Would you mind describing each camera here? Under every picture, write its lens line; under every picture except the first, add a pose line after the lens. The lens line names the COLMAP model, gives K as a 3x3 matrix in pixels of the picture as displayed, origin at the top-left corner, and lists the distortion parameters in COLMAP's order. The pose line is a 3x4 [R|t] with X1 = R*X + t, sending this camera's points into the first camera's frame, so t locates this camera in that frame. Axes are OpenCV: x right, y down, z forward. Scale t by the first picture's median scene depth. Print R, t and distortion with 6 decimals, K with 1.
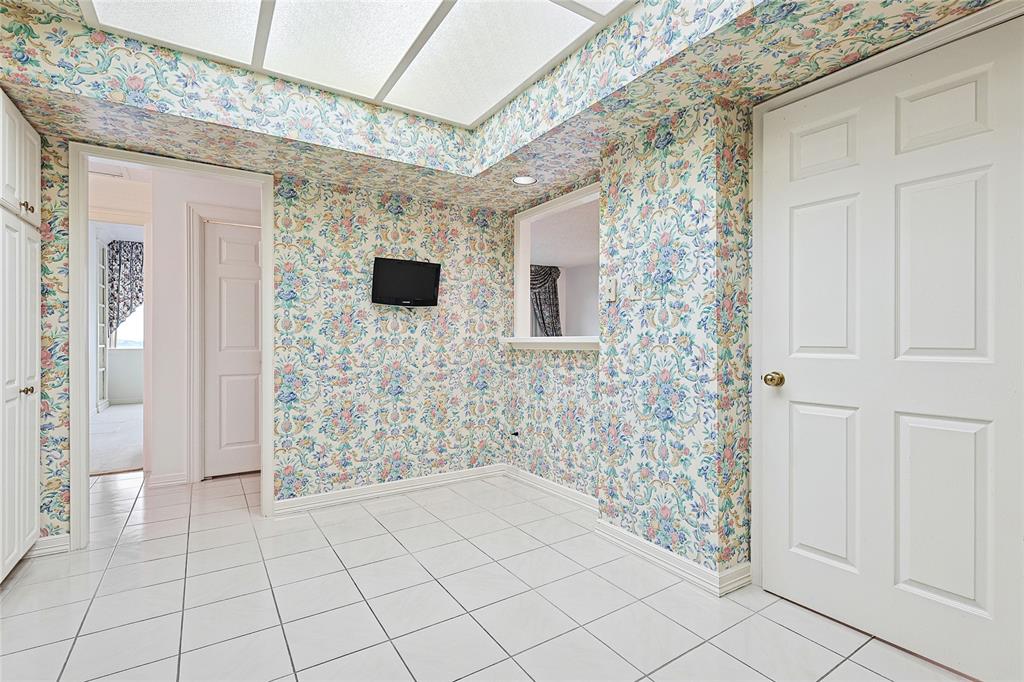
lens RADIAL K [[480.0, 0, 521.1], [0, 480.0, 335.7], [0, 0, 1]] dist [0.010017, -0.000143]
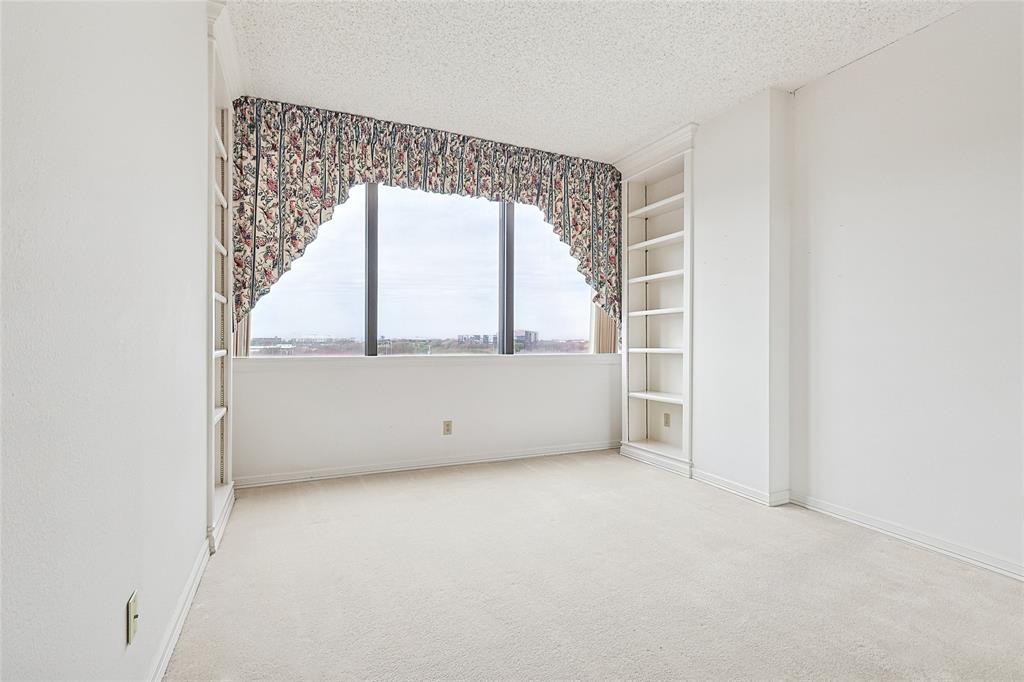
lens RADIAL K [[480.0, 0, 514.6], [0, 480.0, 342.0], [0, 0, 1]] dist [0.010017, -0.000143]
pose [[0.988558, 0.010843, -0.150452, -0.513176], [-0.009763, 0.999921, 0.007915, 0.006717], [0.150526, -0.006355, 0.988586, 0.583122]]
